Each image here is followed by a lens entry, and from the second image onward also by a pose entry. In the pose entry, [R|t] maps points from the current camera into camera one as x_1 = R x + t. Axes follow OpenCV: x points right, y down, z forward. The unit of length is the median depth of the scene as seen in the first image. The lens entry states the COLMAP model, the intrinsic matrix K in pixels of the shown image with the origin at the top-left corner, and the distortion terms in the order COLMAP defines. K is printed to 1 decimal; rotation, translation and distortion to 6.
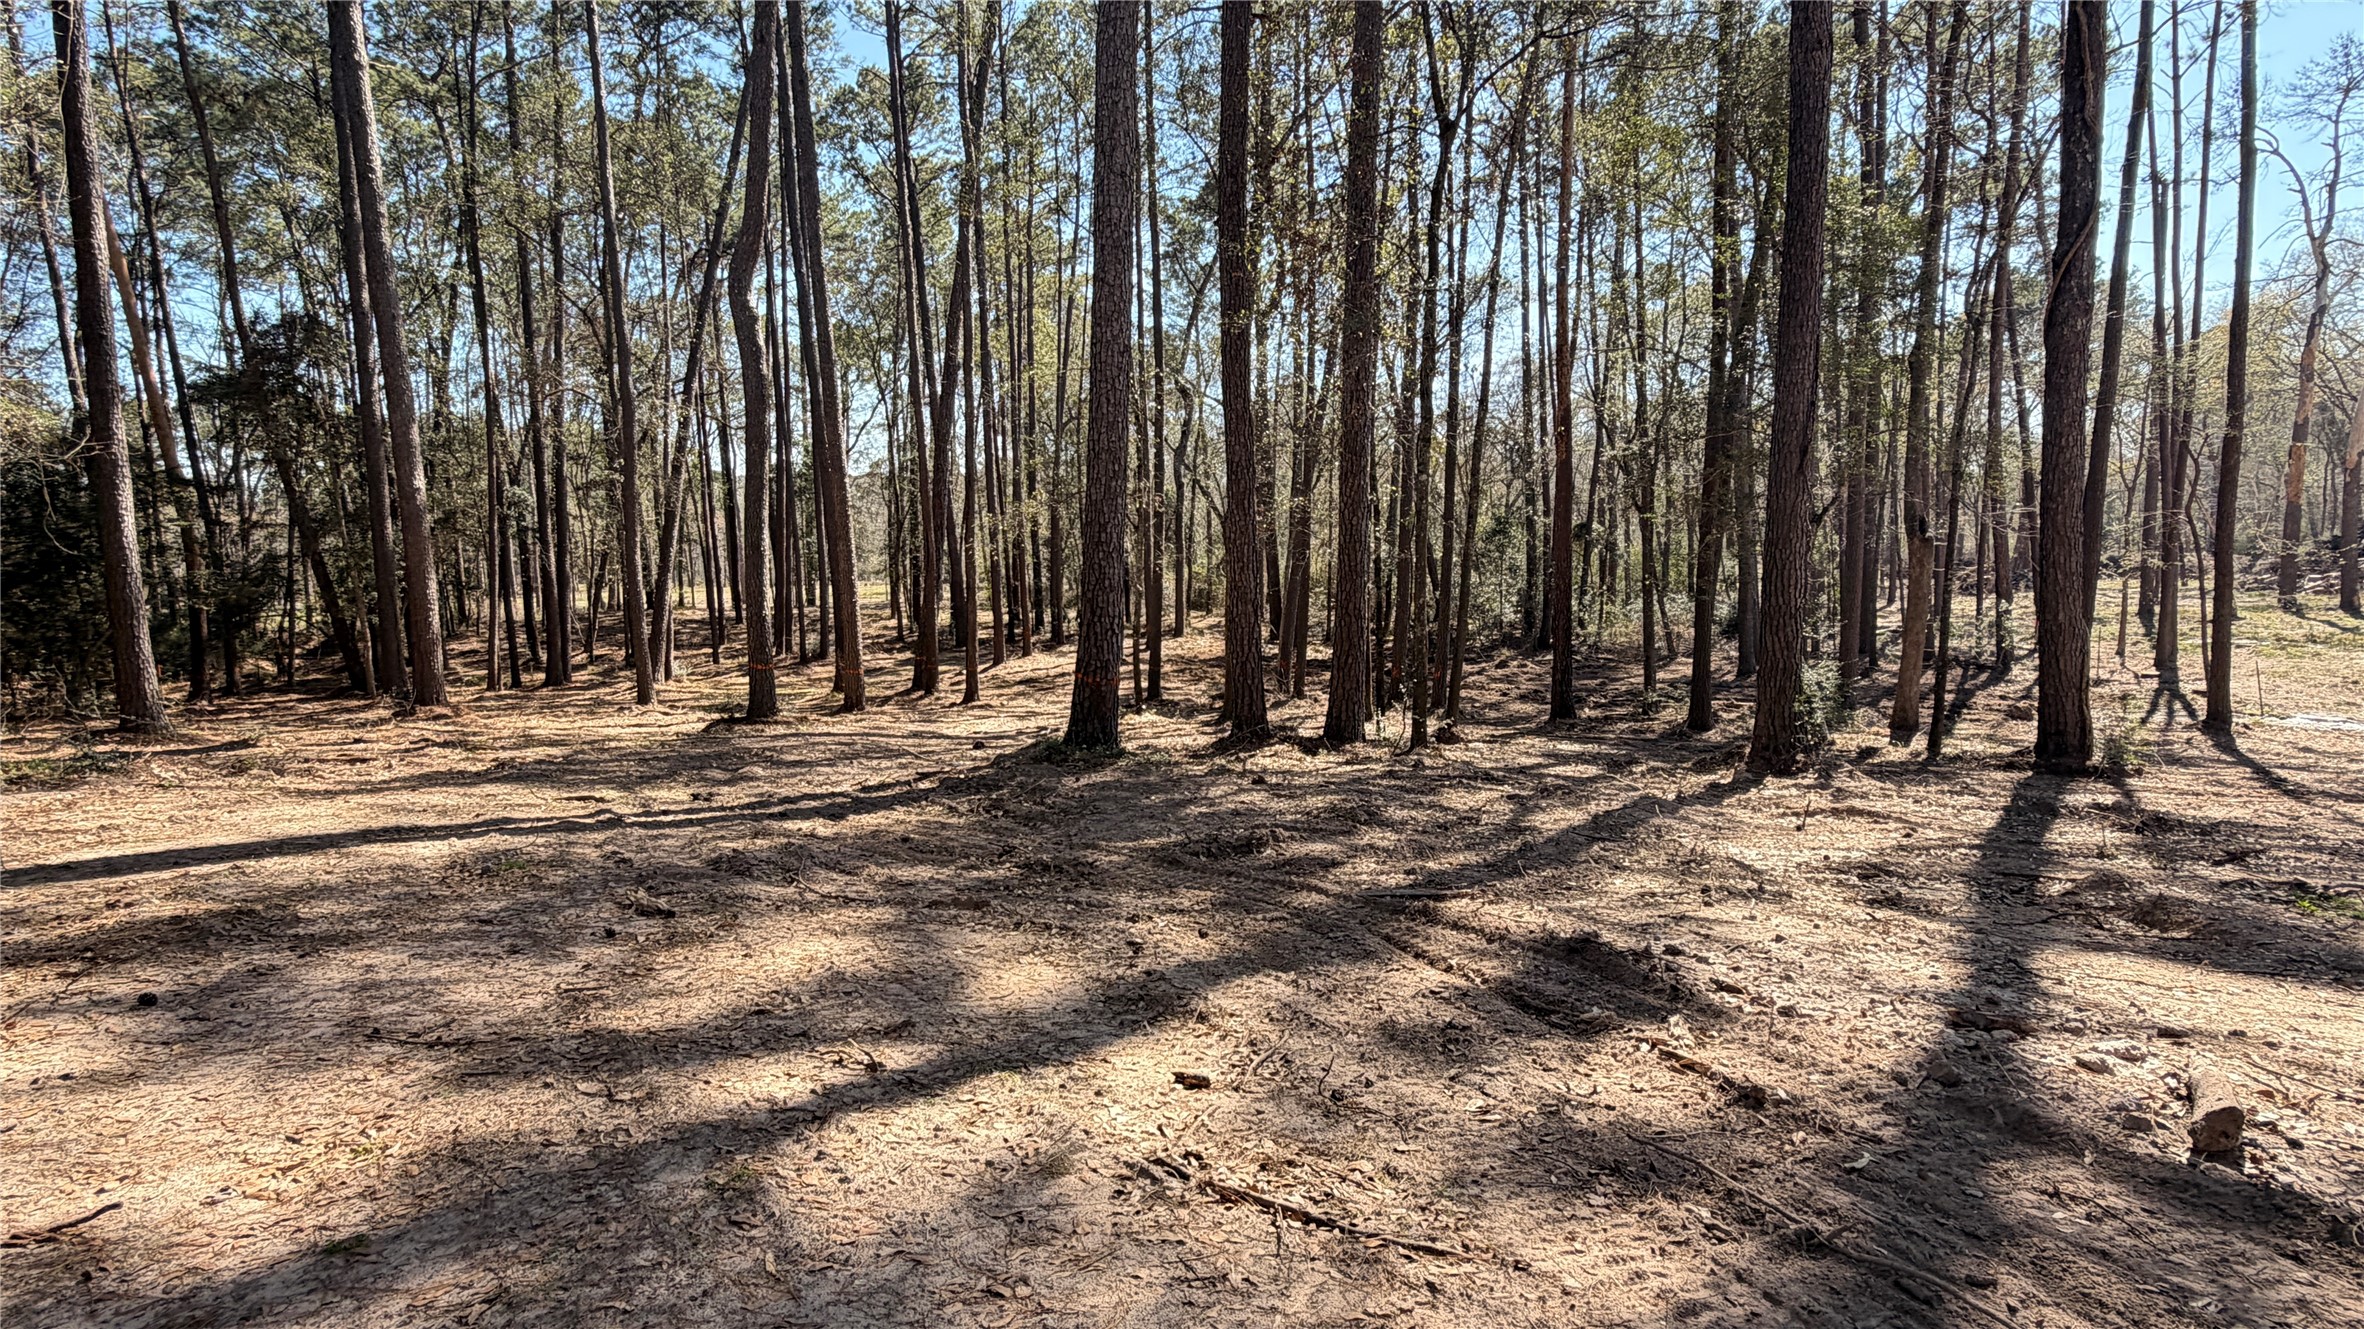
lens RADIAL K [[1164.1, 0, 1182.0], [0, 1164.1, 664.5], [0, 0, 1]] dist [-0.002508, -0.000243]
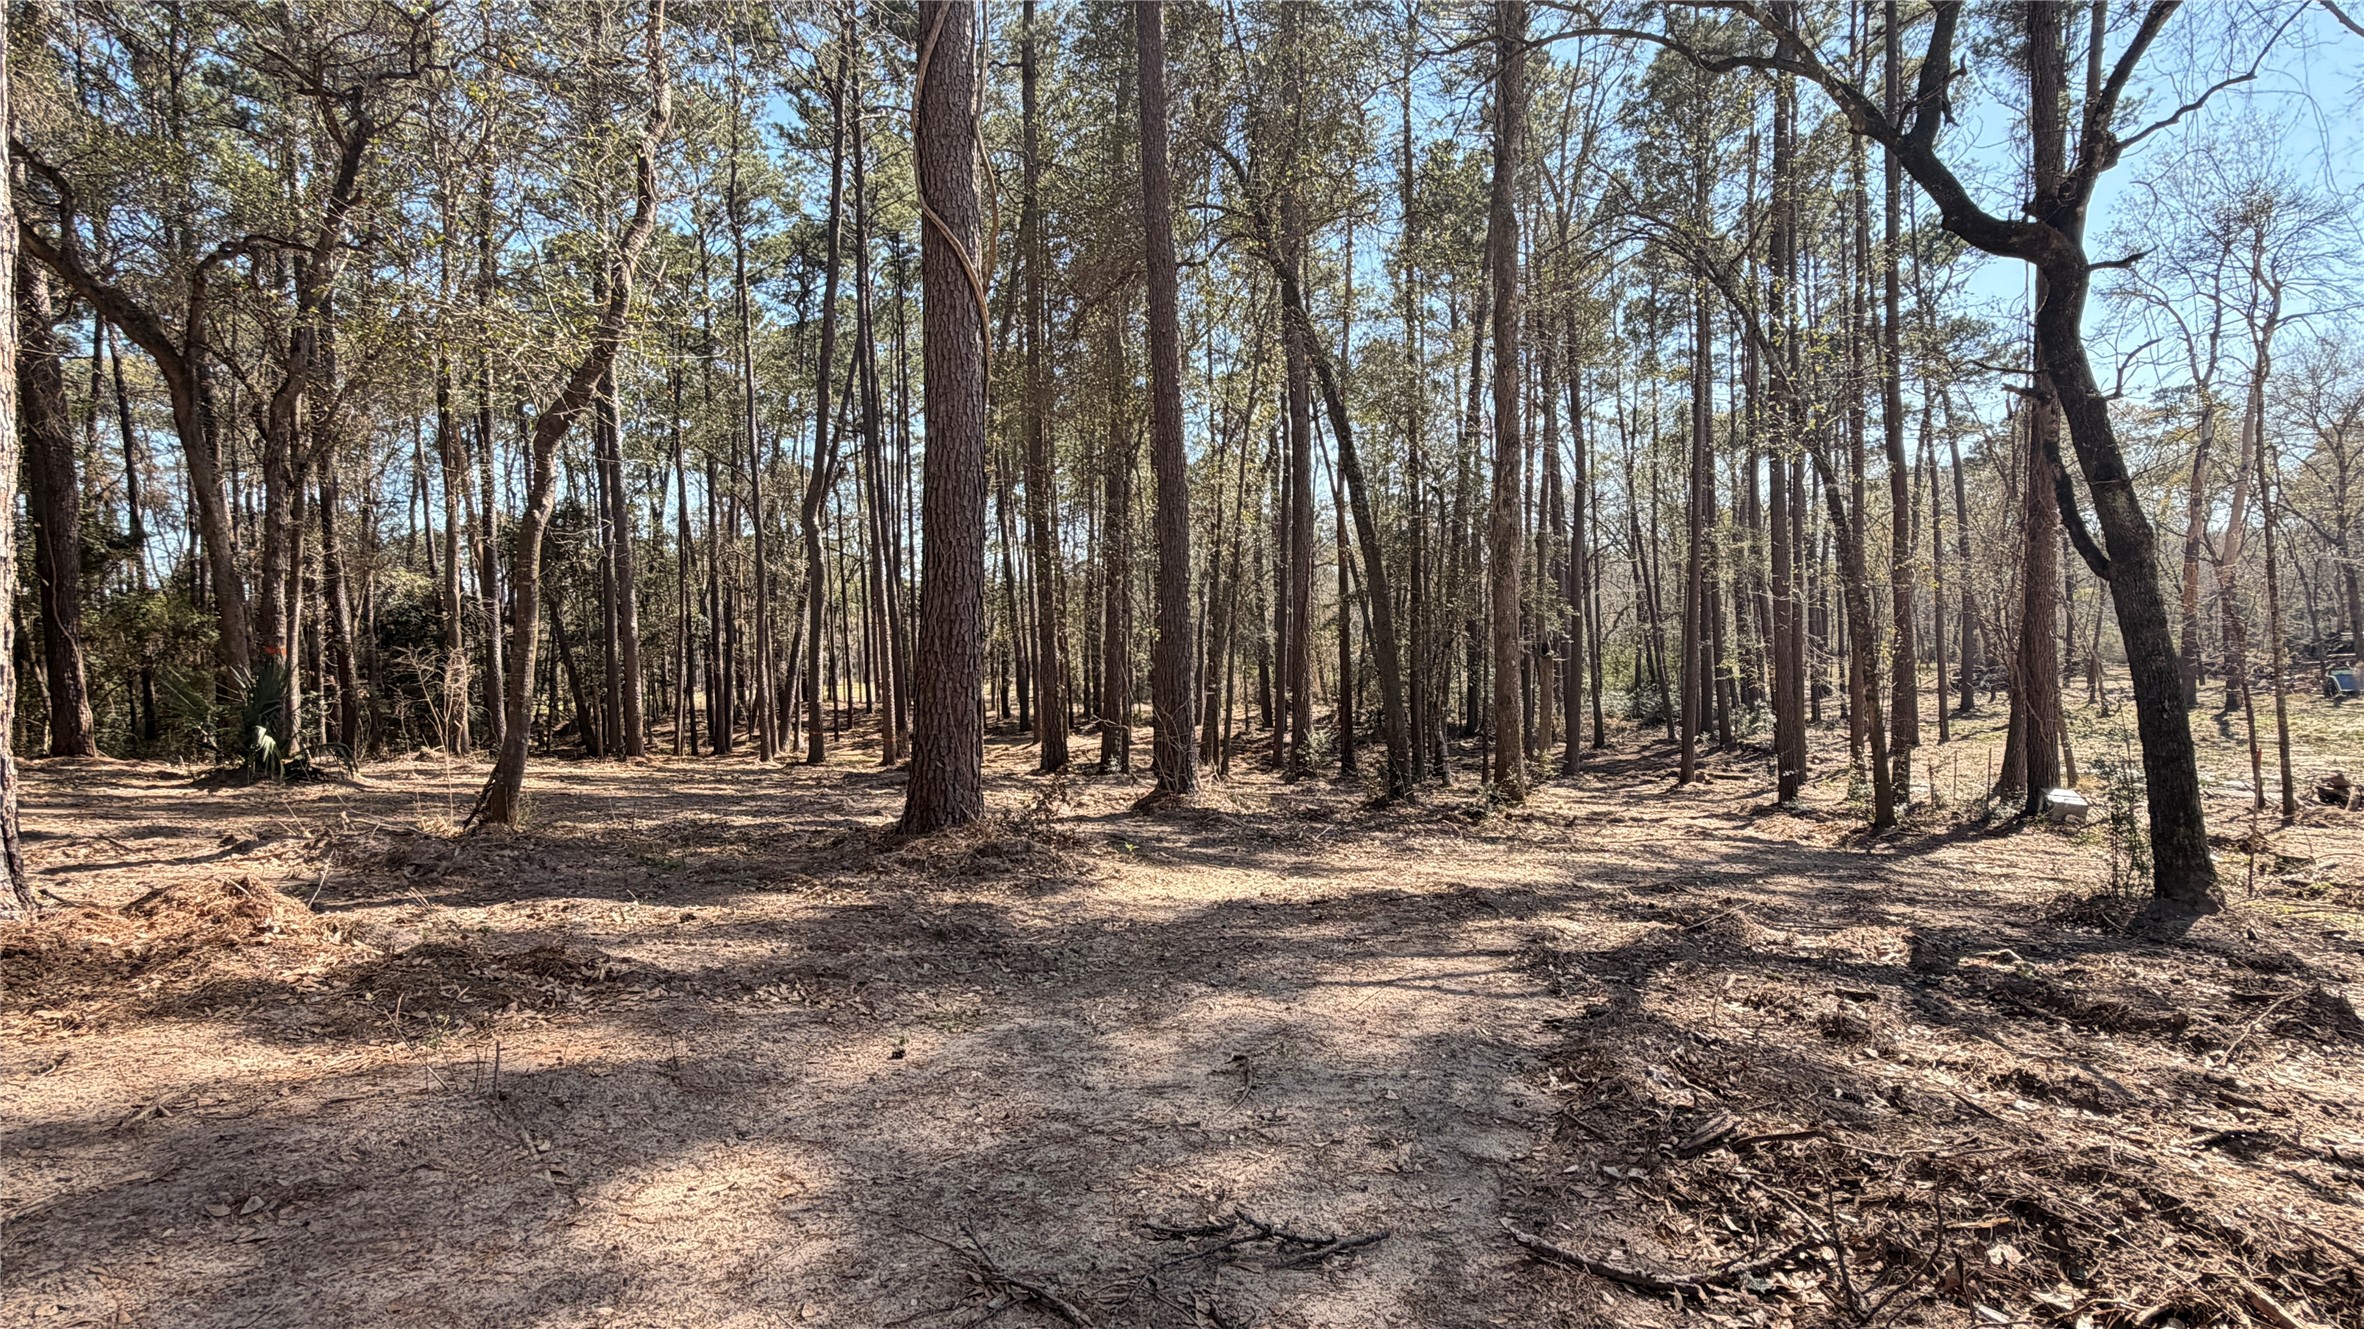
lens RADIAL K [[1164.1, 0, 1182.0], [0, 1164.1, 664.5], [0, 0, 1]] dist [-0.002508, -0.000243]
pose [[0.990019, 0.001027, -0.140927, 0.171109], [-0.012718, 0.996544, -0.082084, 0.014873], [0.140356, 0.083057, 0.986611, -0.254764]]
